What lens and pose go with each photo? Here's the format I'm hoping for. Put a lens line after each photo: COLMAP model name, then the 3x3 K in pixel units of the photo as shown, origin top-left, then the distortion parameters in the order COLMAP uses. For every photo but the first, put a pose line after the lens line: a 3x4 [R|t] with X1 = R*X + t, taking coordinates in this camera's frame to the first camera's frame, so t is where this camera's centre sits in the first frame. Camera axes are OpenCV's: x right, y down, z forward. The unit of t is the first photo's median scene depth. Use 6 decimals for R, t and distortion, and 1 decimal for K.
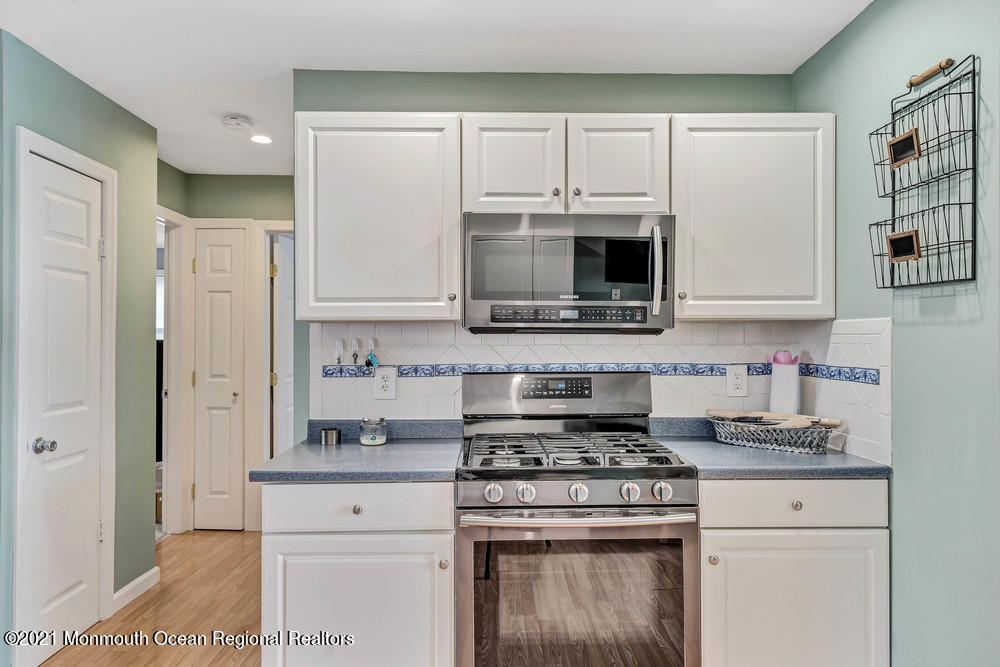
lens RADIAL K [[619.5, 0, 491.0], [0, 619.5, 334.7], [0, 0, 1]] dist [0.015591, -0.002898]
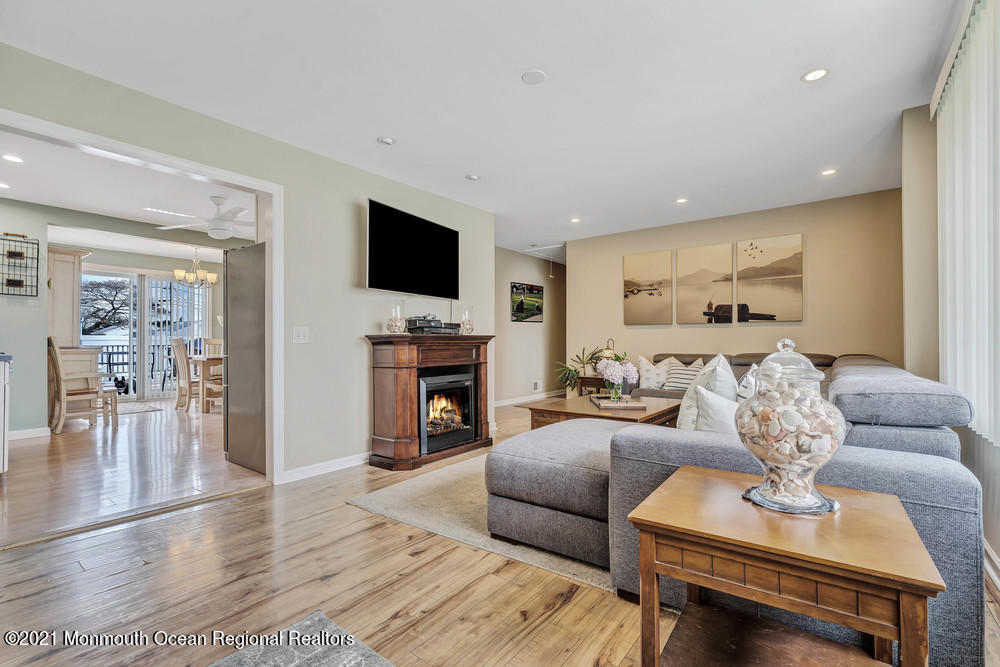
lens RADIAL K [[451.5, 0, 503.3], [0, 451.5, 338.0], [0, 0, 1]] dist [-0.001285, 0.000243]
pose [[-0.776074, 0.005781, 0.630615, -2.473077], [-0.002313, 0.999925, -0.012013, 0.152696], [-0.630637, -0.010782, -0.776003, 1.007280]]
